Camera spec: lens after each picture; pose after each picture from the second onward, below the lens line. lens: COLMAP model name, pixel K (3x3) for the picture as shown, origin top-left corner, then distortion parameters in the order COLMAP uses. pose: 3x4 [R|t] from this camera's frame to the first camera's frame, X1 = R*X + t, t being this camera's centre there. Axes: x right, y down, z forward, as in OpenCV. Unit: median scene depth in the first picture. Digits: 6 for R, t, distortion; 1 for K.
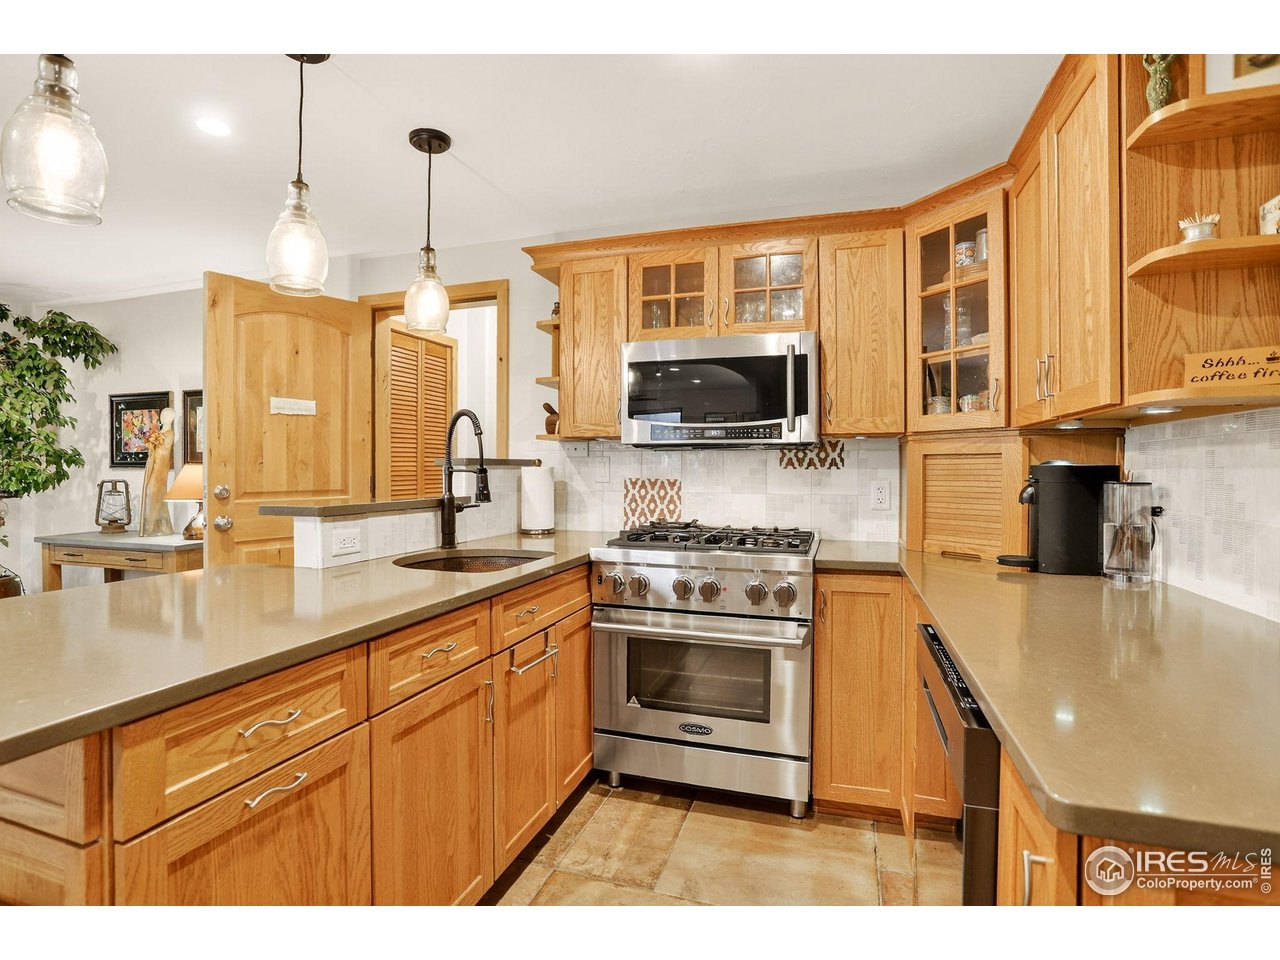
lens RADIAL K [[643.9, 0, 622.2], [0, 643.9, 479.8], [0, 0, 1]] dist [-0.070465, 0.041507]
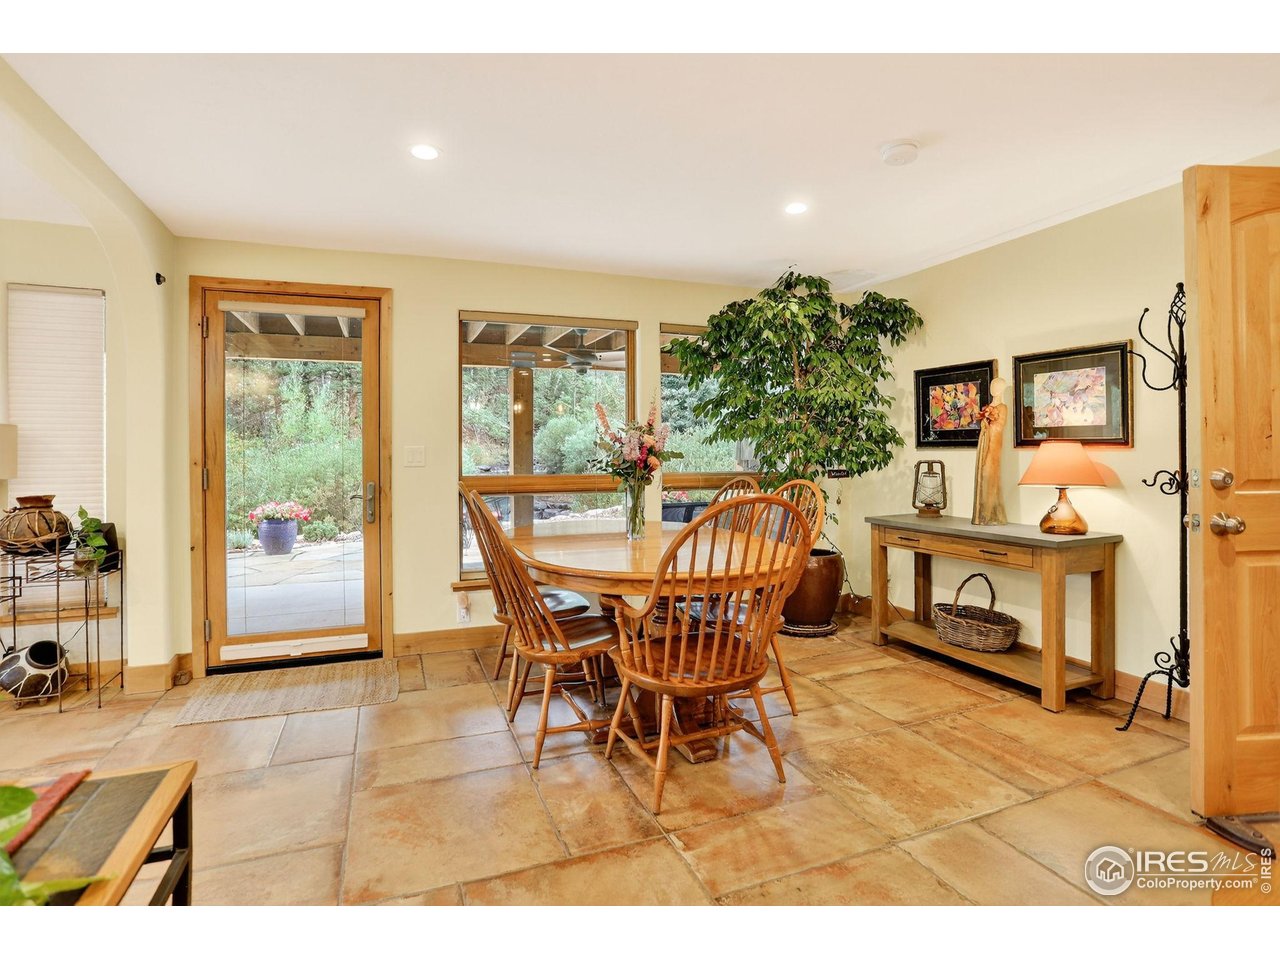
lens RADIAL K [[656.0, 0, 634.4], [0, 656.0, 472.8], [0, 0, 1]] dist [-0.081632, 0.044369]
pose [[0.647559, 0.017473, -0.761815, -0.522667], [-0.003275, 0.999792, 0.020148, 0.000774], [0.762008, -0.010552, 0.647481, 0.054971]]
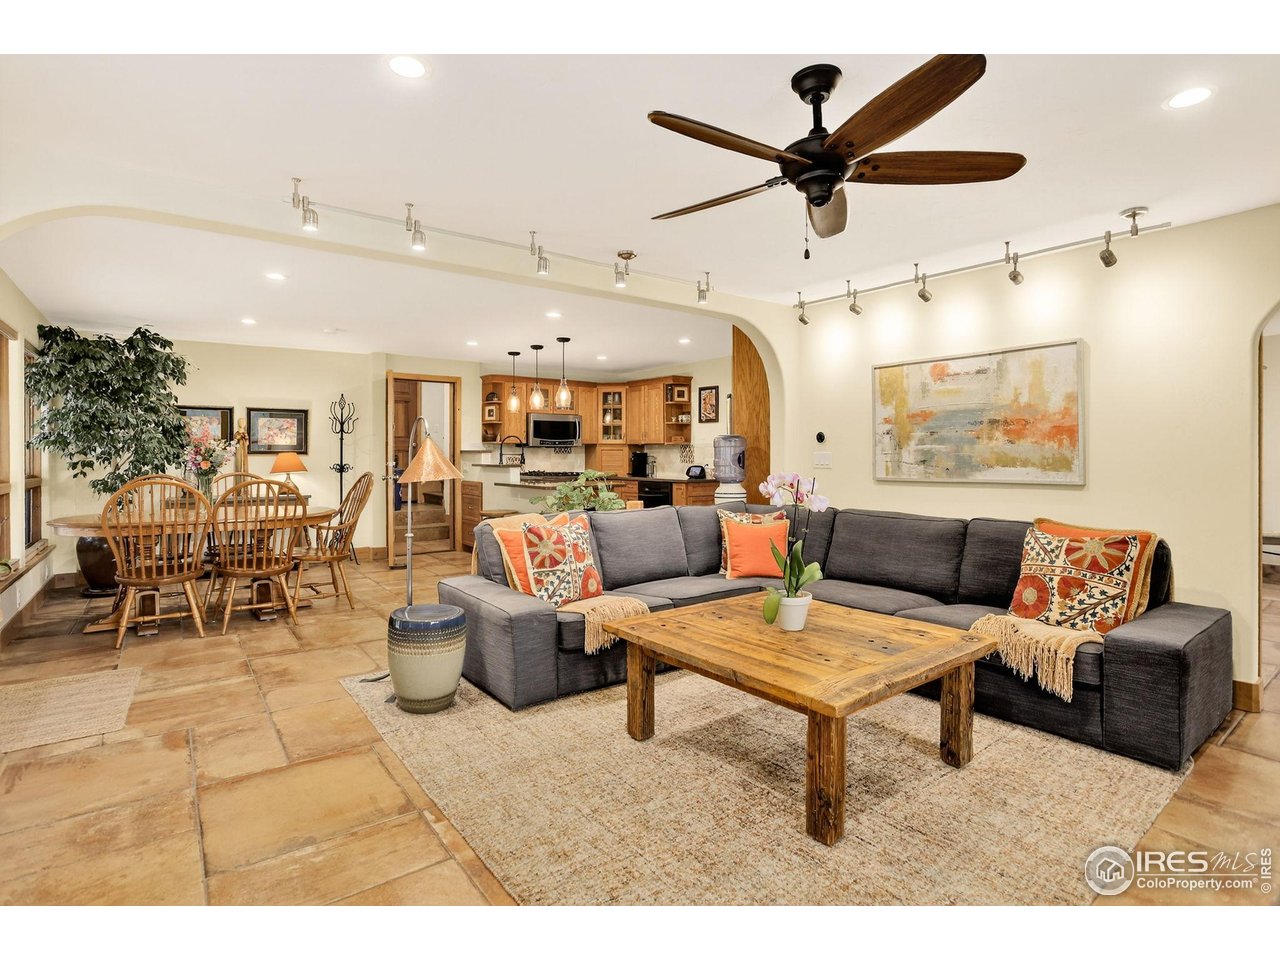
lens RADIAL K [[656.0, 0, 634.4], [0, 656.0, 472.8], [0, 0, 1]] dist [-0.081632, 0.044369]
pose [[0.567081, -0.025831, 0.823257, -2.142451], [0.016085, 0.999665, 0.020286, 0.016549], [-0.823505, 0.001738, 0.567307, -1.111926]]
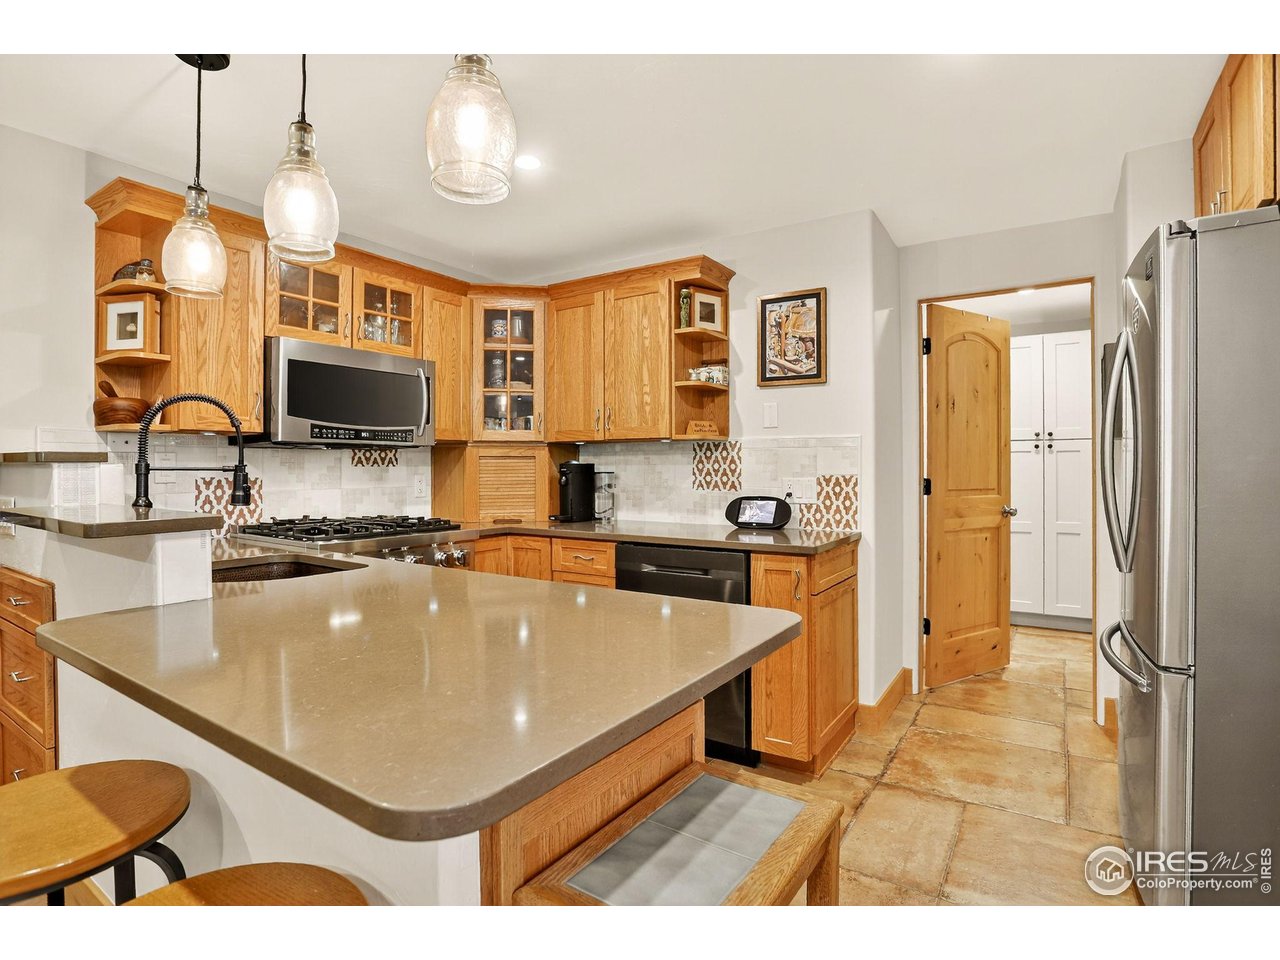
lens RADIAL K [[656.0, 0, 634.4], [0, 656.0, 472.8], [0, 0, 1]] dist [-0.081632, 0.044369]
pose [[0.262150, -0.010079, 0.964974, -0.730988], [0.019948, 0.999788, 0.005024, -0.001635], [-0.964821, 0.017933, 0.262296, 0.214099]]
